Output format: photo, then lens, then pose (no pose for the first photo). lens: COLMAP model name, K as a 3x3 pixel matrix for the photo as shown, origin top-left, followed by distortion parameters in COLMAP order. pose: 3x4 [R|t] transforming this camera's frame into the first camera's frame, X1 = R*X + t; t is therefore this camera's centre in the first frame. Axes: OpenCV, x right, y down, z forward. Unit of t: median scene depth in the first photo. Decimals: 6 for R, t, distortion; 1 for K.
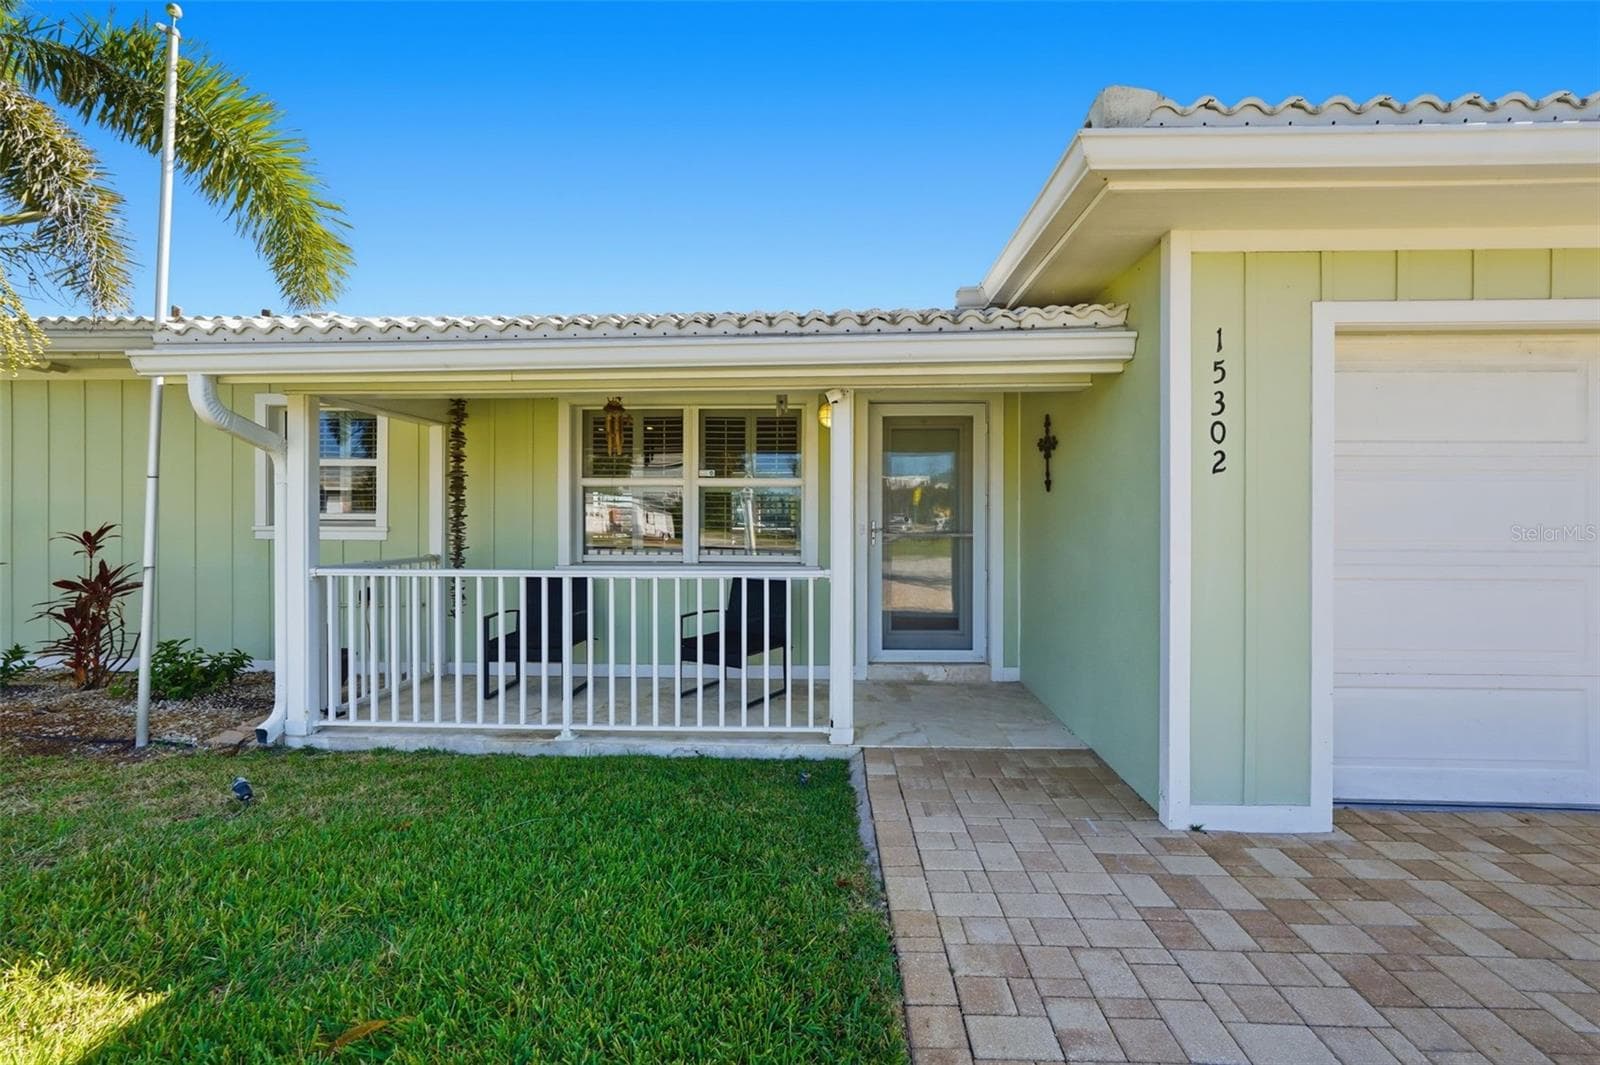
lens RADIAL K [[732.8, 0, 806.6], [0, 732.8, 525.5], [0, 0, 1]] dist [0.001964, 0.000410]
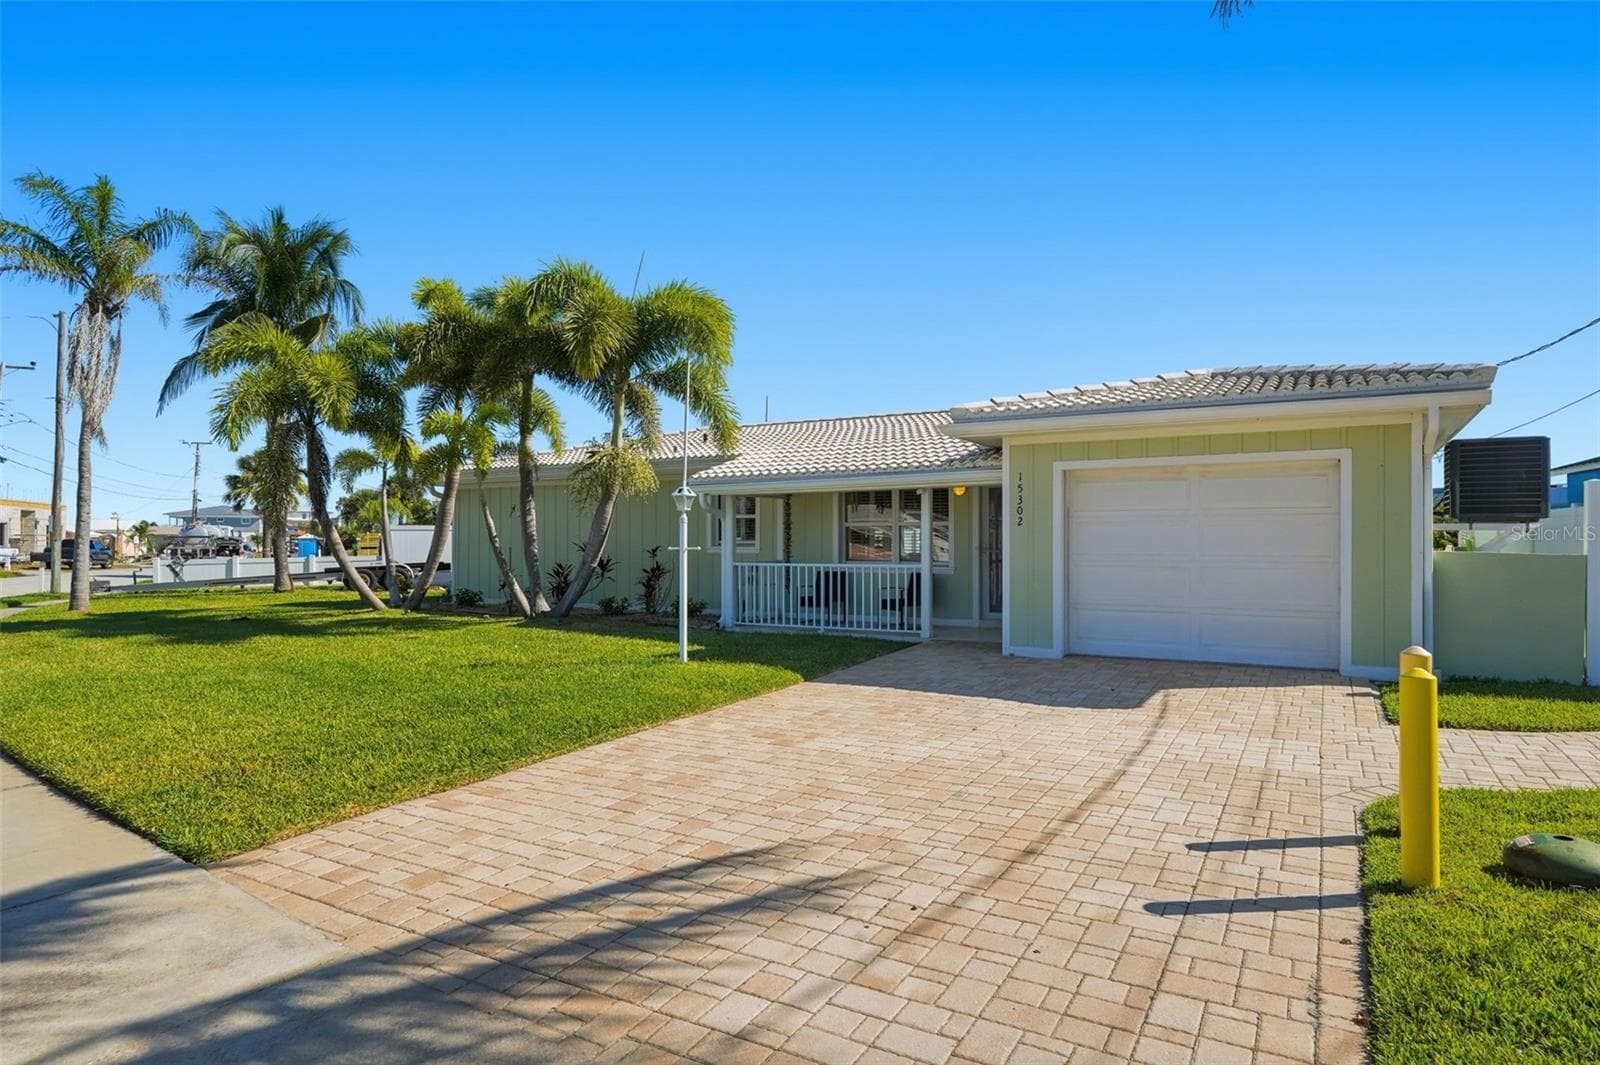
lens RADIAL K [[859.6, 0, 800.0], [0, 859.6, 532.5], [0, 0, 1]] dist [-0.000110, -0.000102]
pose [[0.883735, -0.010895, -0.467861, 0.761642], [0.005367, 0.999899, -0.013148, -0.005311], [0.467957, 0.009109, 0.883704, -1.255724]]
